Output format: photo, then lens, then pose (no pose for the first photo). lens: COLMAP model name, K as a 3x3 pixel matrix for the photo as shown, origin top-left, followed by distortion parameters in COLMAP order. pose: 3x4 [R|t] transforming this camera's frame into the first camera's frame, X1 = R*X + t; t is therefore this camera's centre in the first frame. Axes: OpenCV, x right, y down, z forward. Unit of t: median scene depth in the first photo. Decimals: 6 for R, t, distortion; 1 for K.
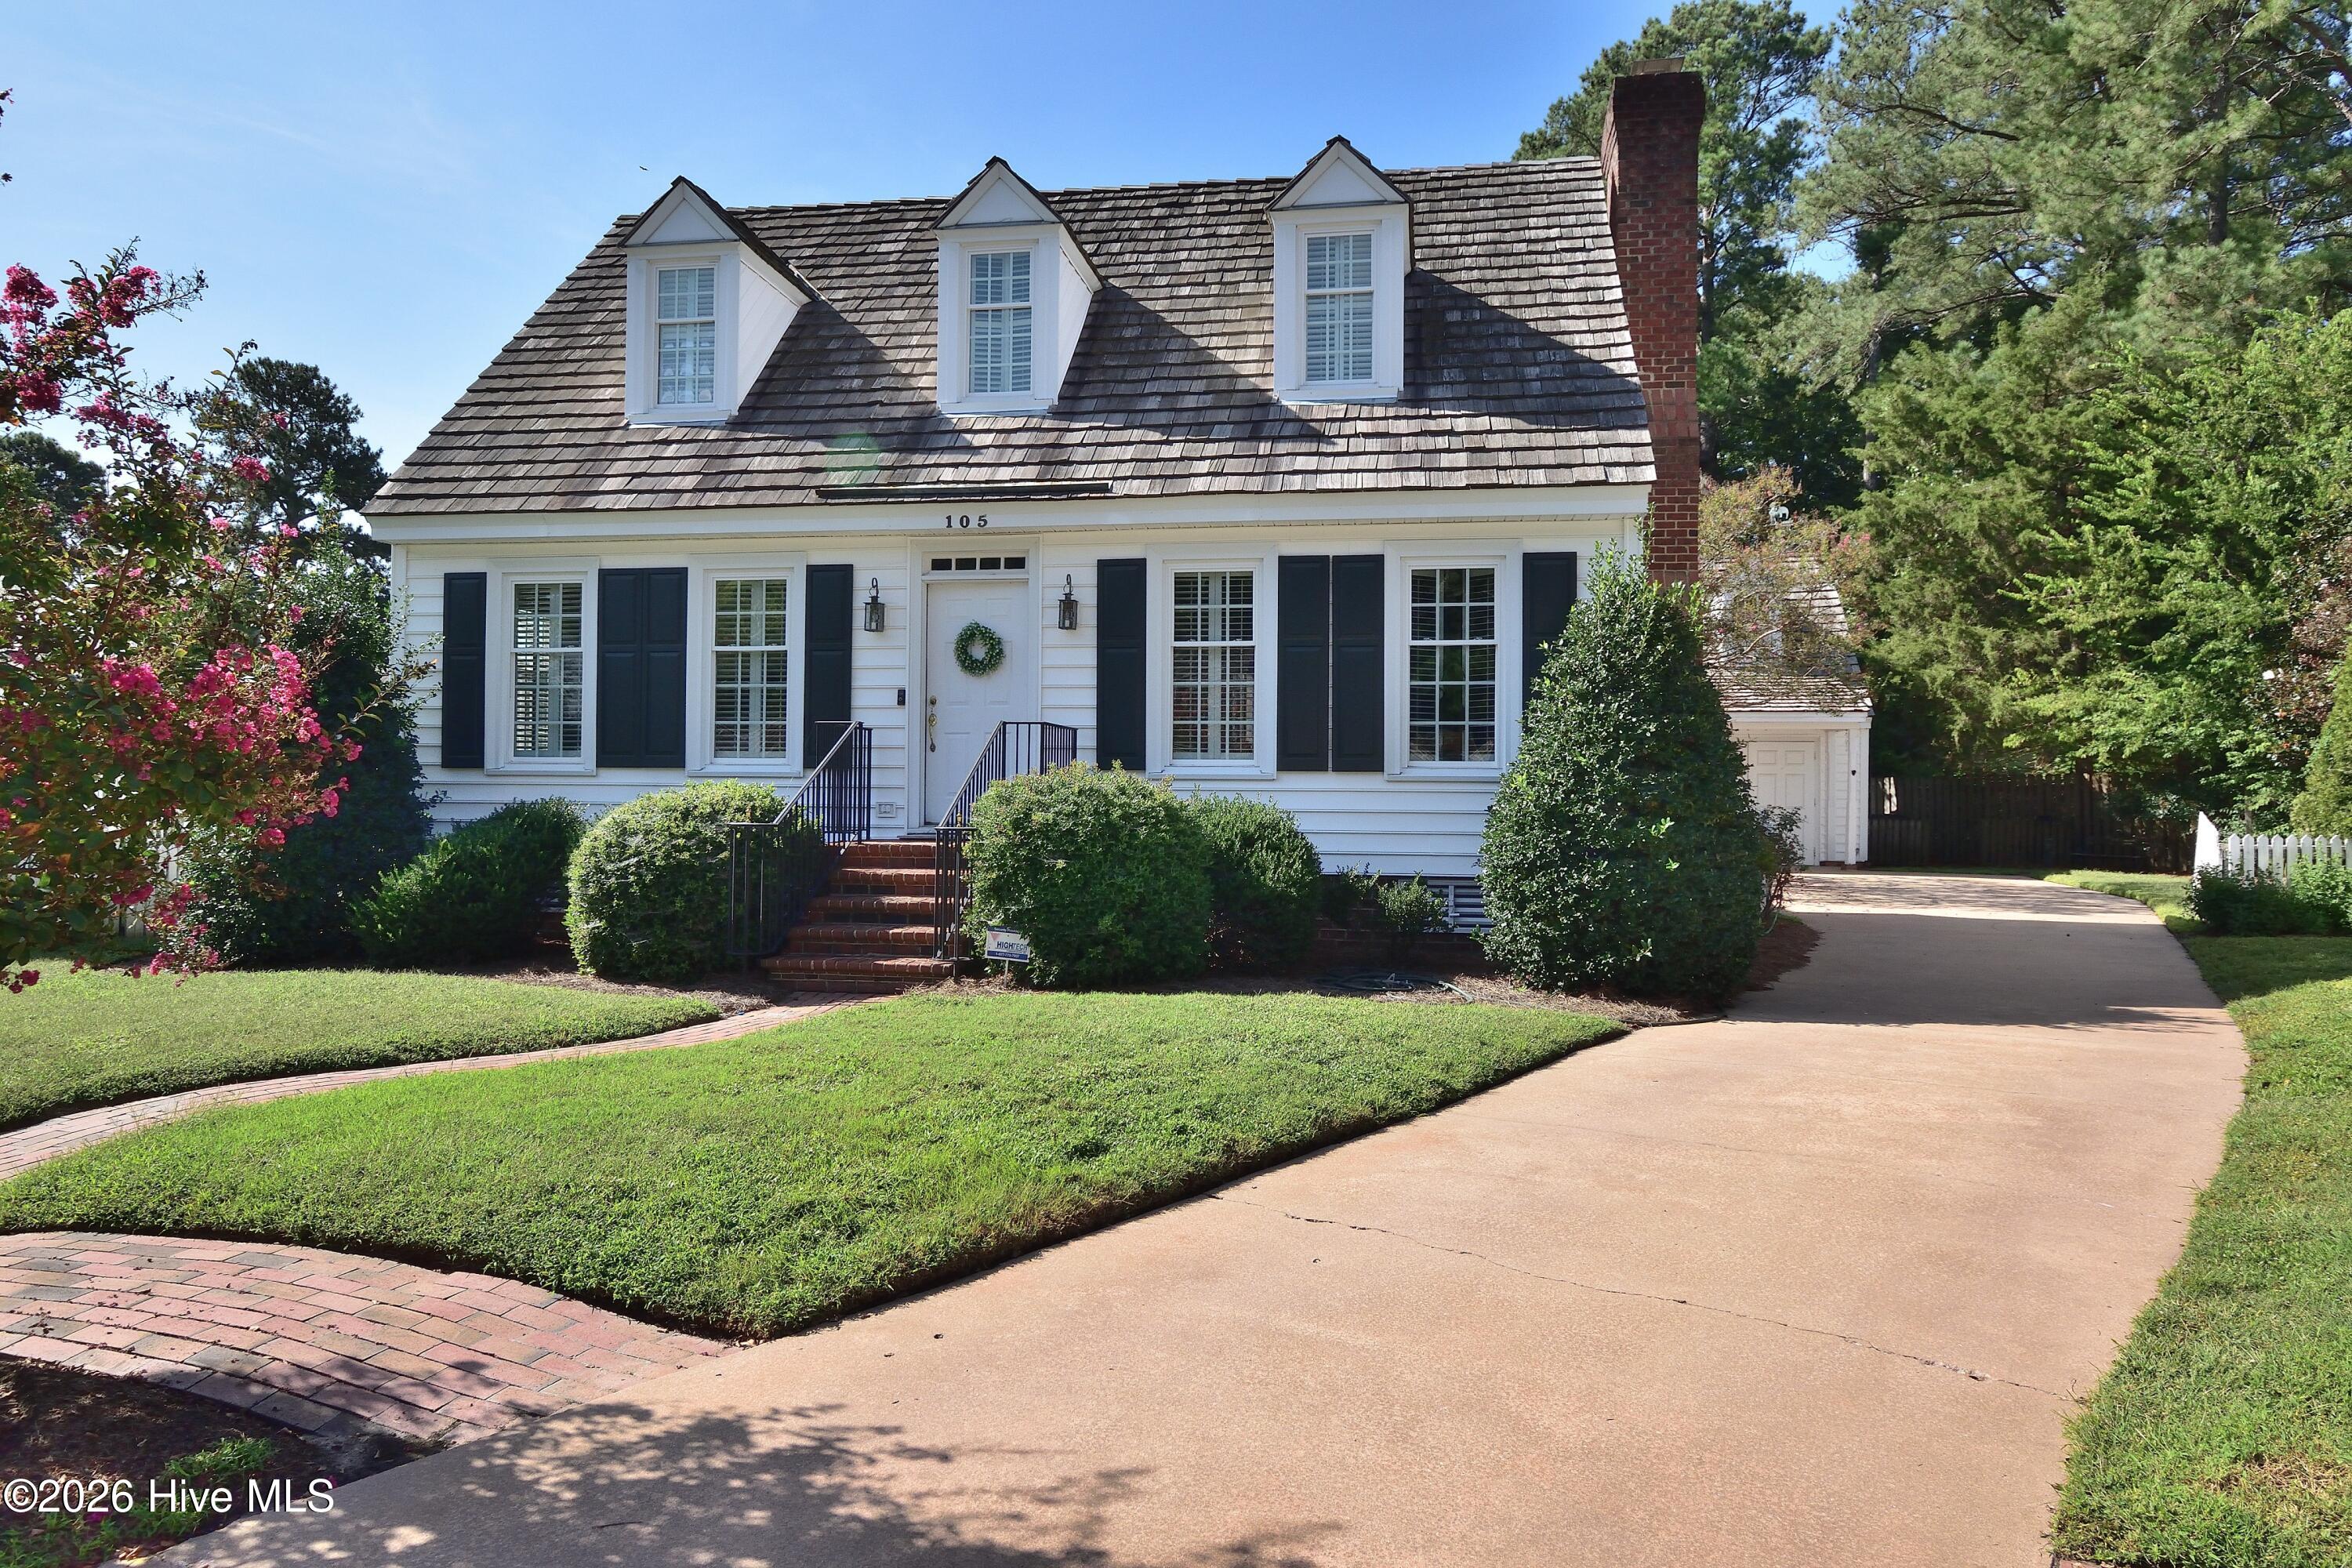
lens RADIAL K [[1537.3, 0, 1180.6], [0, 1537.3, 788.4], [0, 0, 1]] dist [-0.010187, 0.011979]
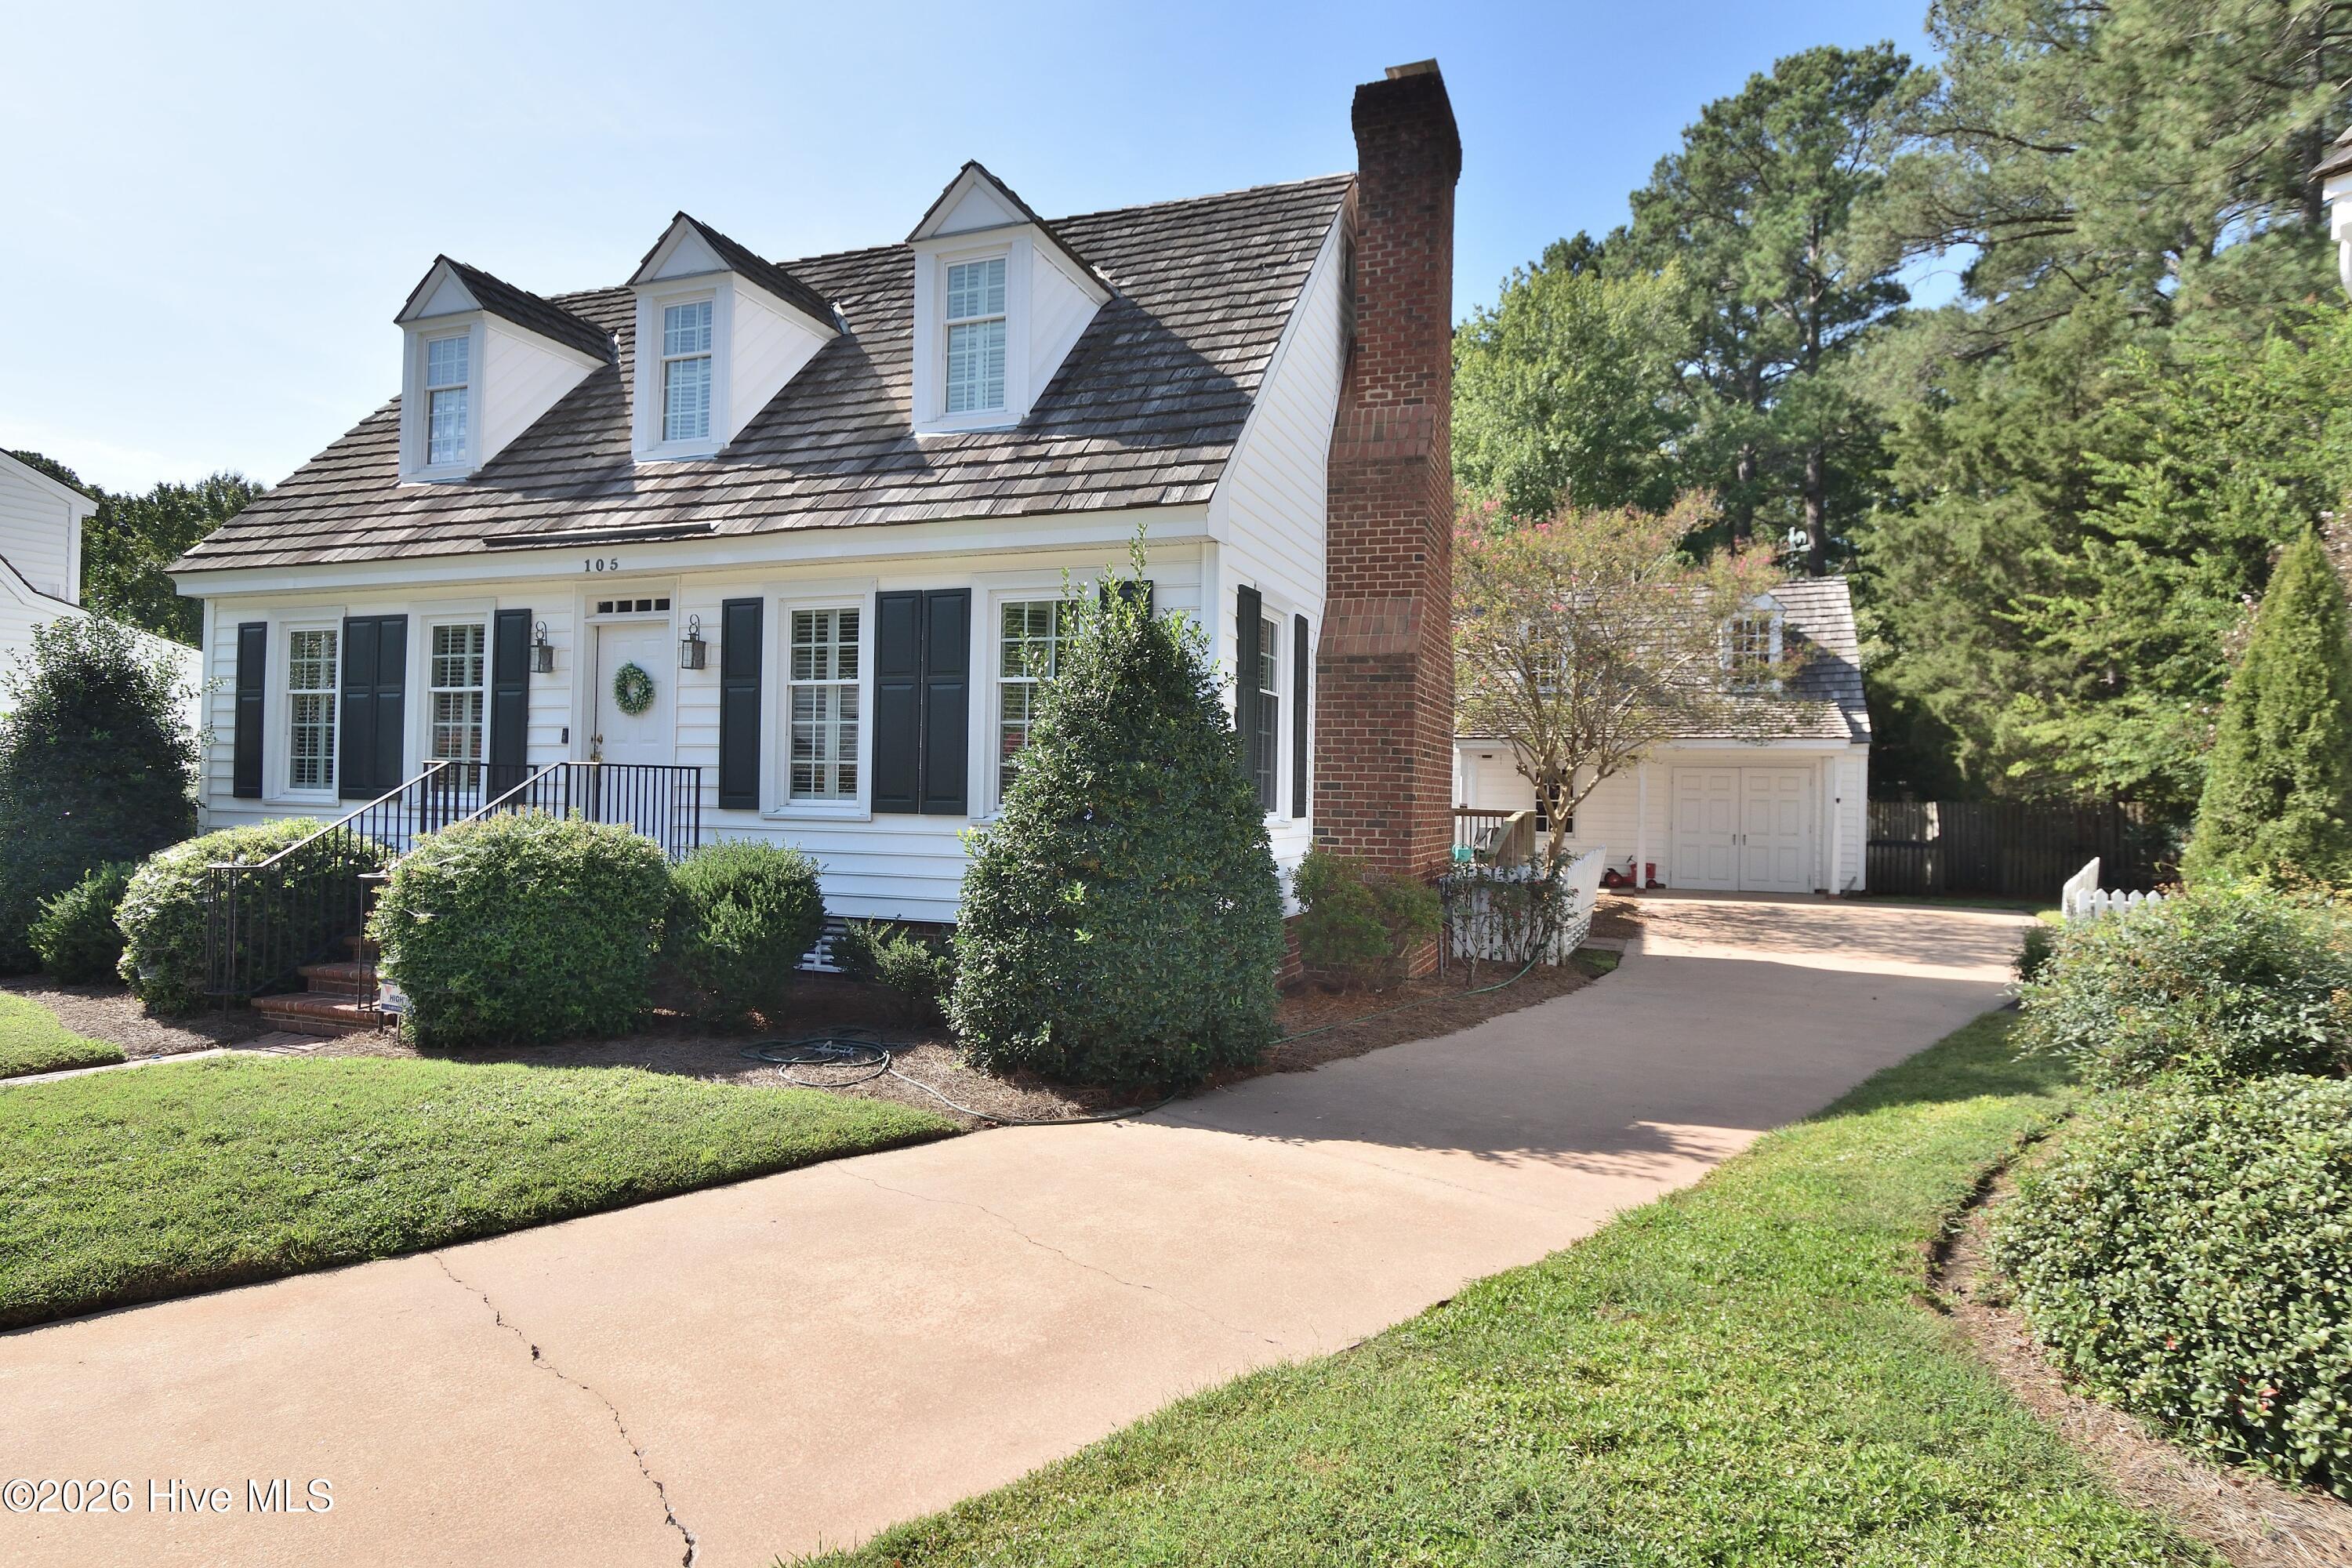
lens RADIAL K [[1314.3, 0, 1180.5], [0, 1314.3, 783.2], [0, 0, 1]] dist [-0.017776, 0.002484]
pose [[0.980956, 0.007705, -0.194078, 0.379488], [-0.009203, 0.999934, -0.006816, -0.023817], [0.194013, 0.008473, 0.980962, 0.203392]]
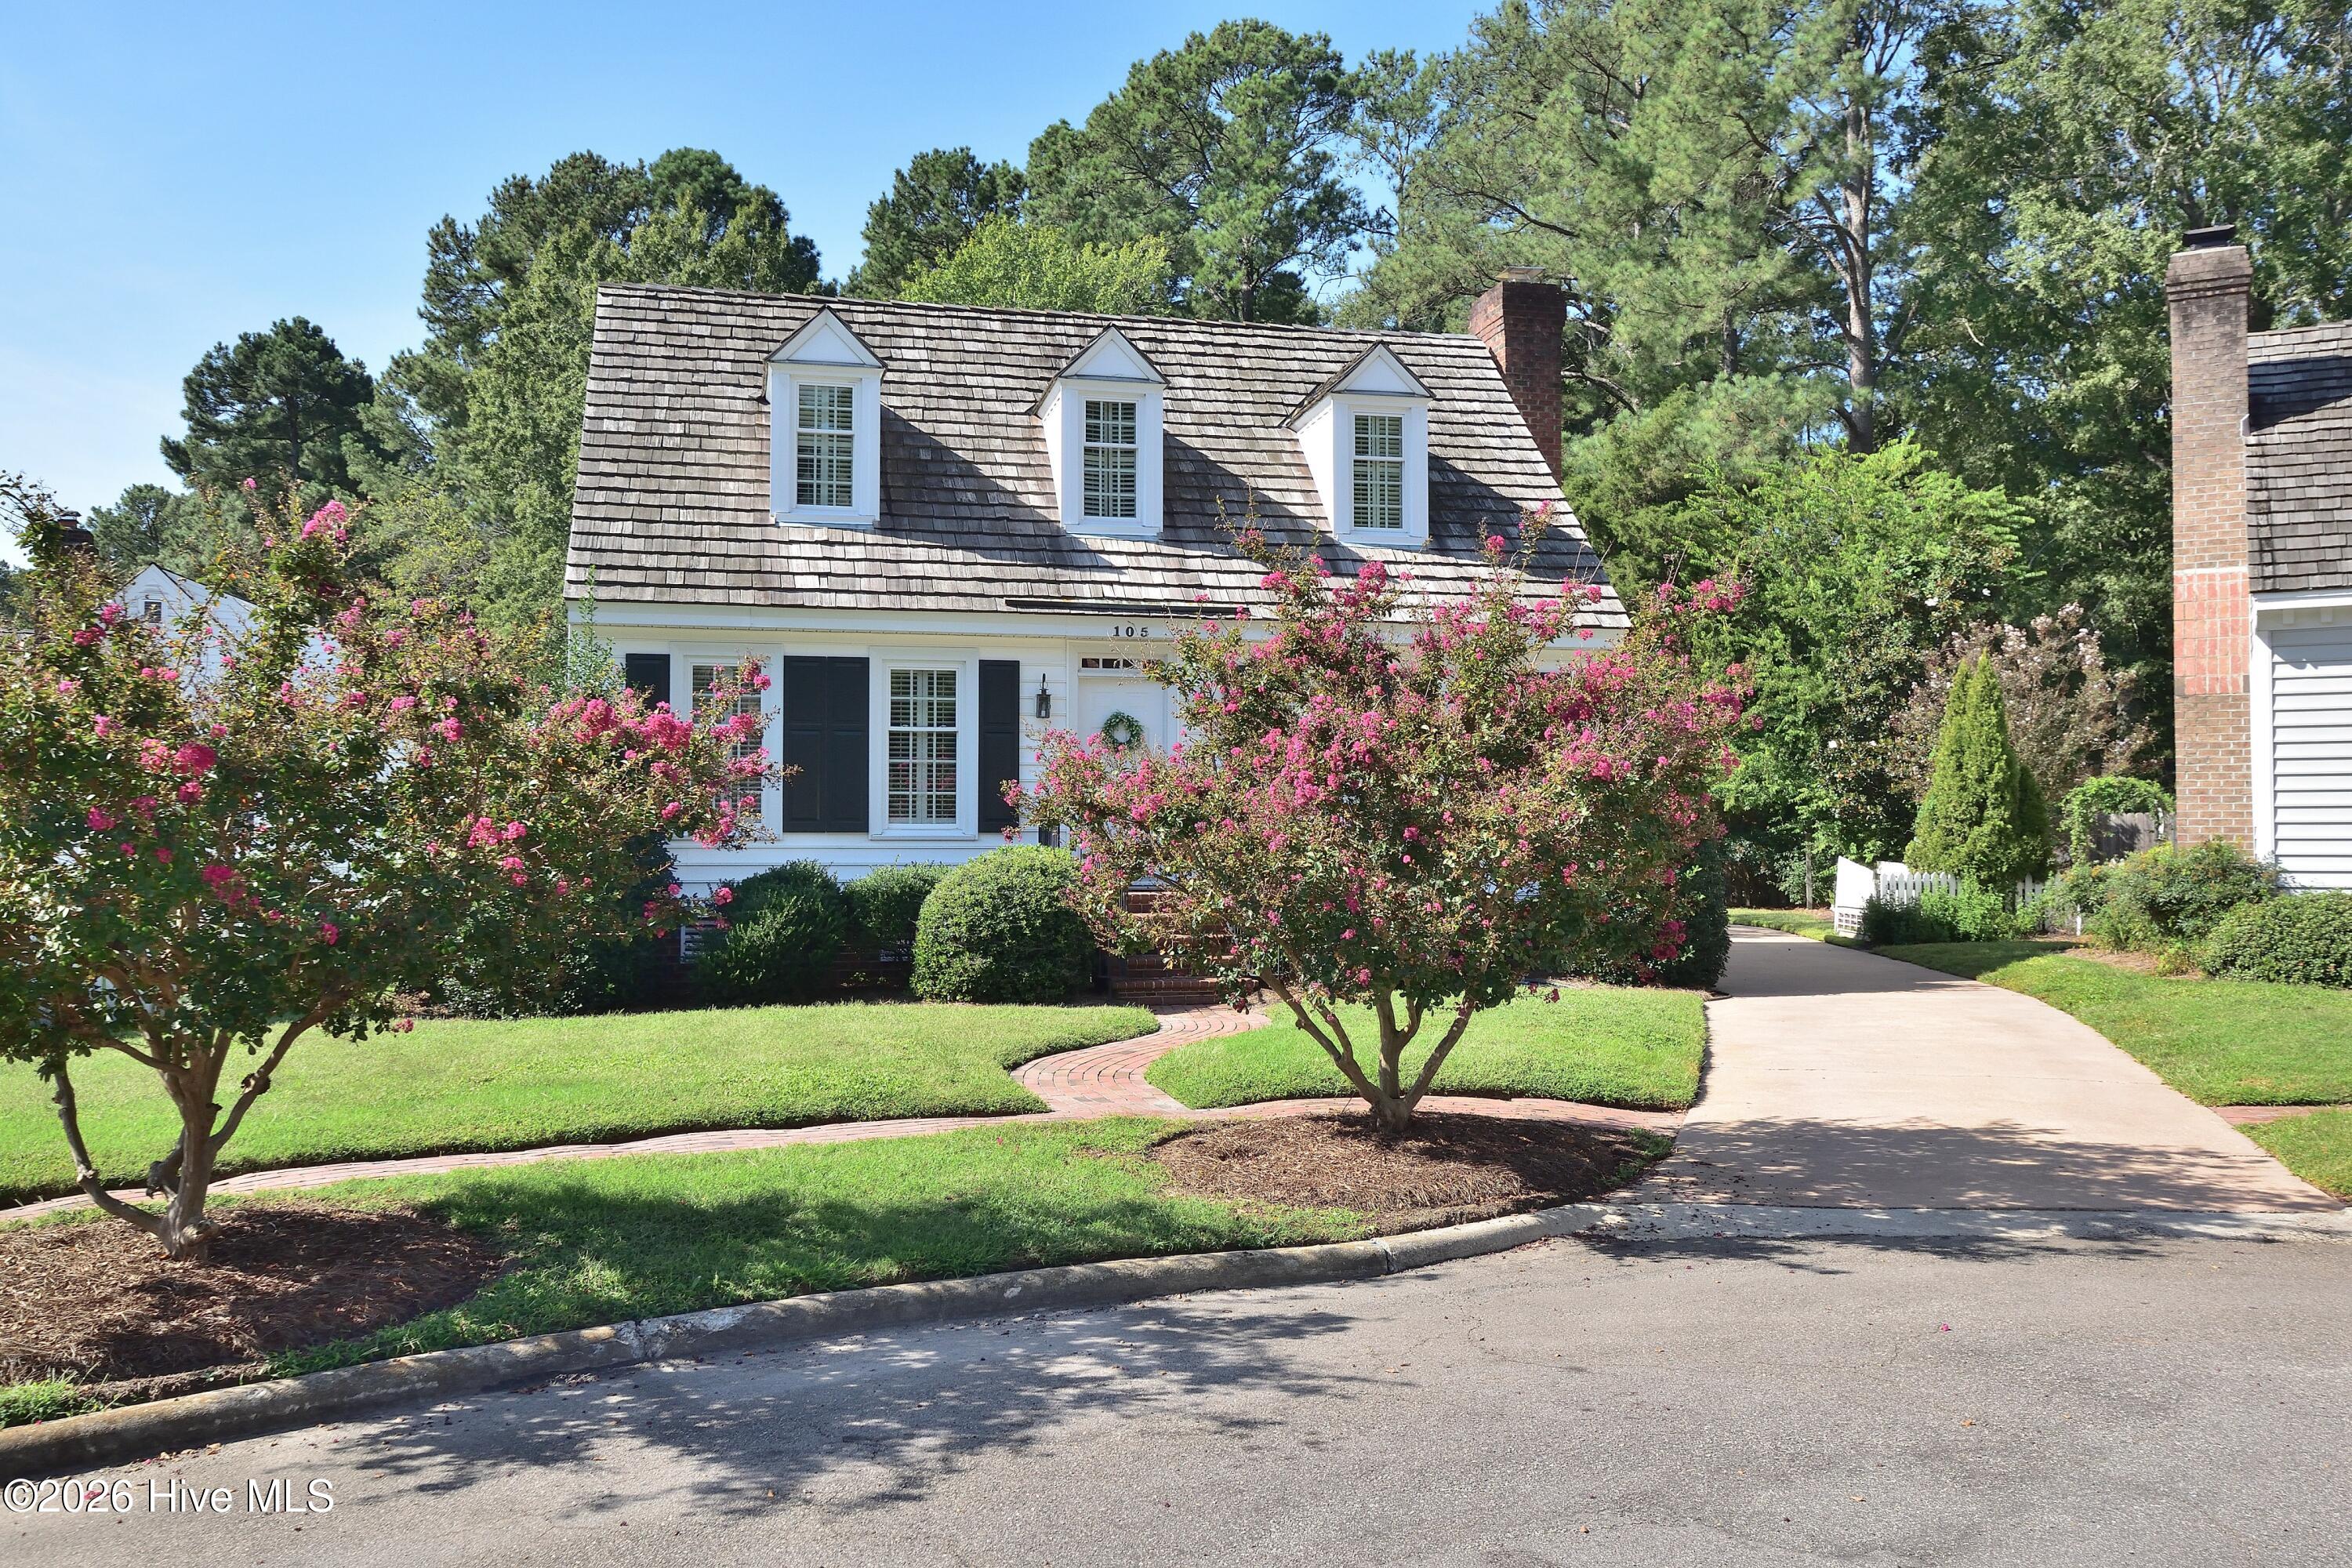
lens RADIAL K [[1936.9, 0, 1182.3], [0, 1936.9, 795.6], [0, 0, 1]] dist [0.002940, 0.010634]
pose [[0.923206, 0.001848, 0.384302, -0.645327], [0.005426, 0.999826, -0.017844, -0.013435], [-0.384268, 0.018559, 0.923035, -0.411994]]
